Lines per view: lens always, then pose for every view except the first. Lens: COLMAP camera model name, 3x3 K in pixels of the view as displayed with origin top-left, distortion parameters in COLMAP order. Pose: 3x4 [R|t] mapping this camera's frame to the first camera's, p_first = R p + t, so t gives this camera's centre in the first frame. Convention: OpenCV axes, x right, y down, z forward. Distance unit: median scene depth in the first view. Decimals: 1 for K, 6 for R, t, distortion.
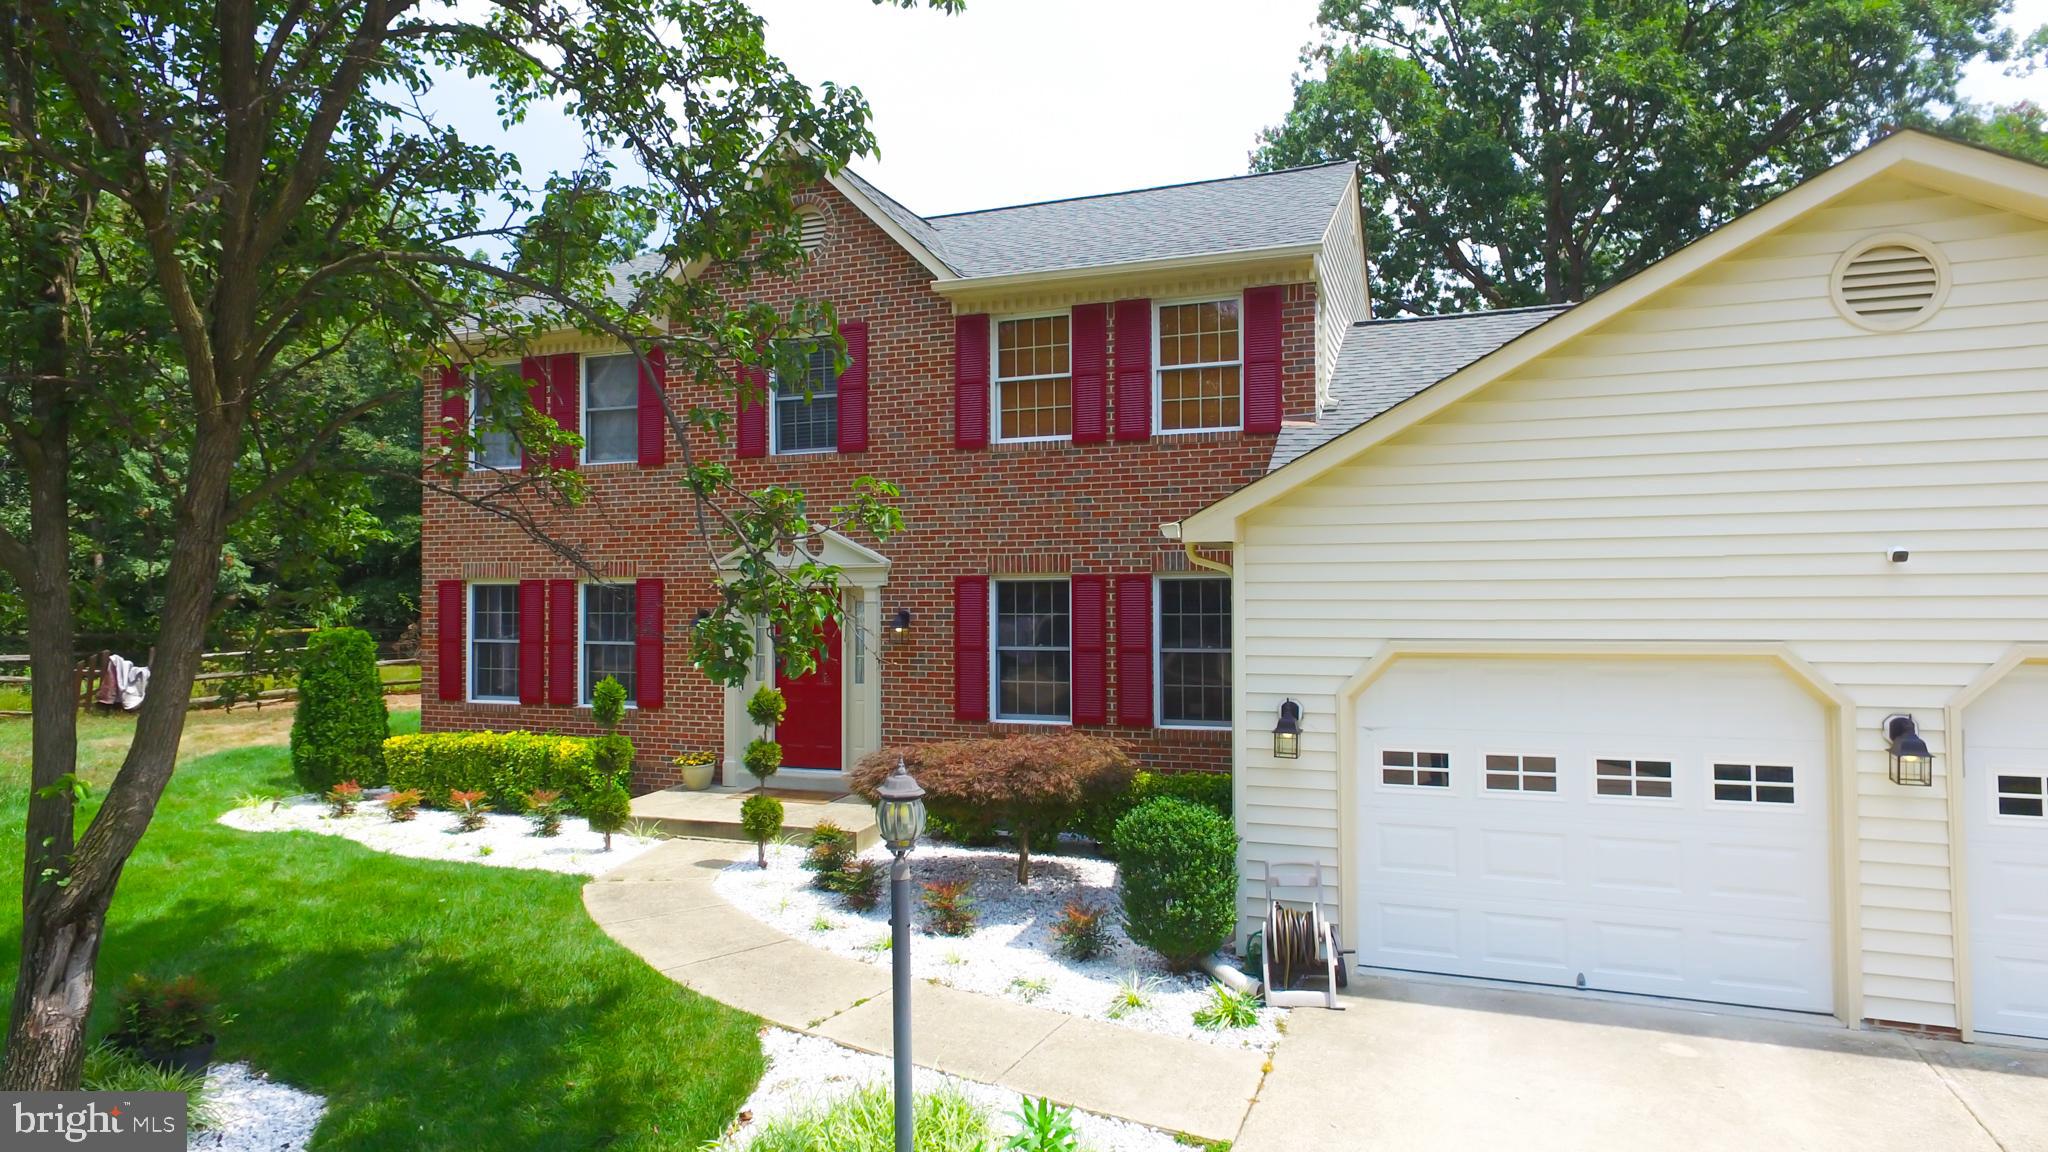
lens RADIAL K [[1176.7, 0, 1016.4], [0, 1176.7, 548.3], [0, 0, 1]] dist [0.013373, -0.001004]
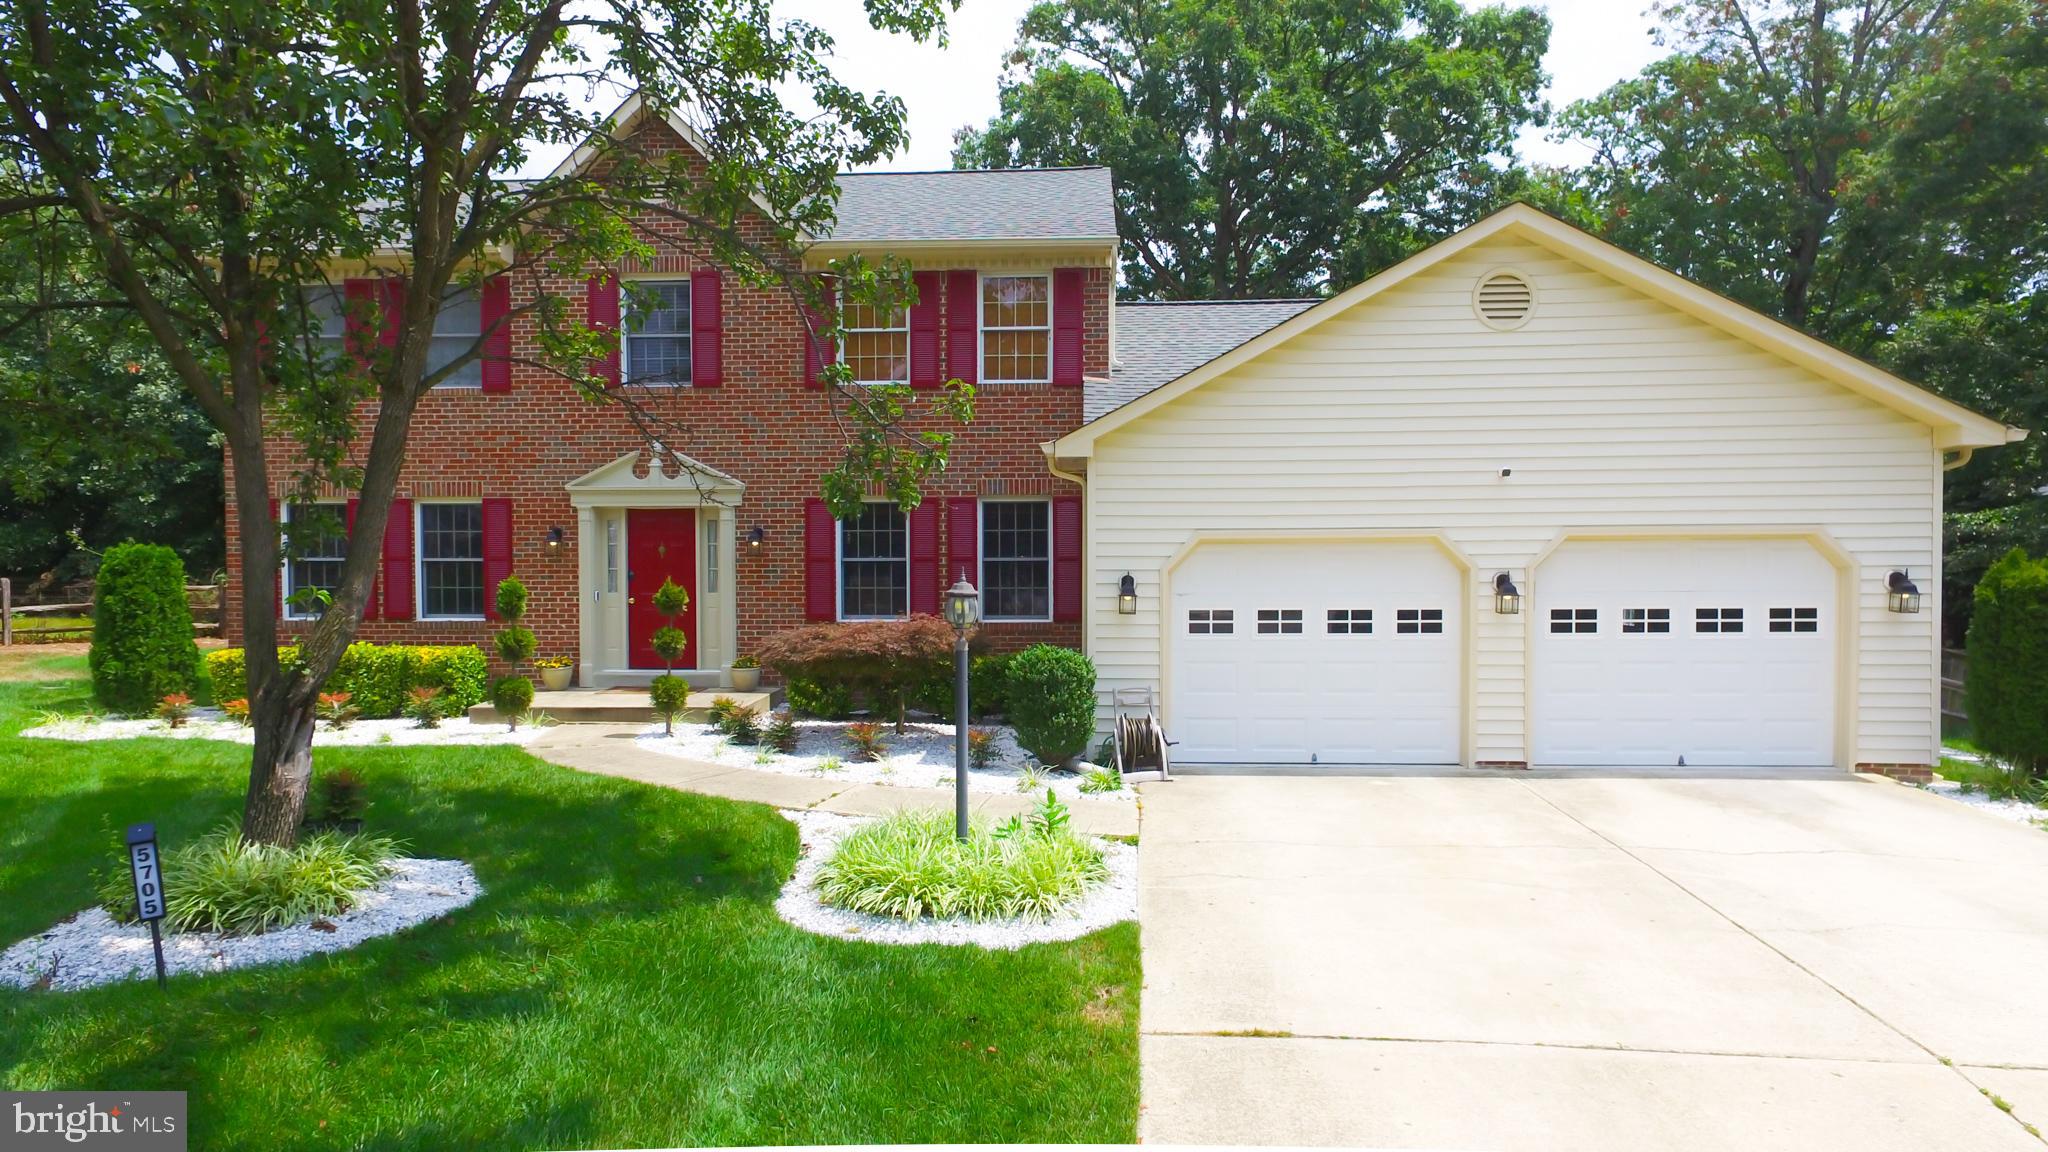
lens RADIAL K [[1209.3, 0, 1024.0], [0, 1209.3, 576.0], [0, 0, 1]] dist [0.014132, 0.001054]
pose [[0.954762, 0.002360, 0.297362, -0.217613], [-0.014267, 0.999181, 0.037878, 0.056616], [-0.297029, -0.040407, 0.954013, -0.224377]]
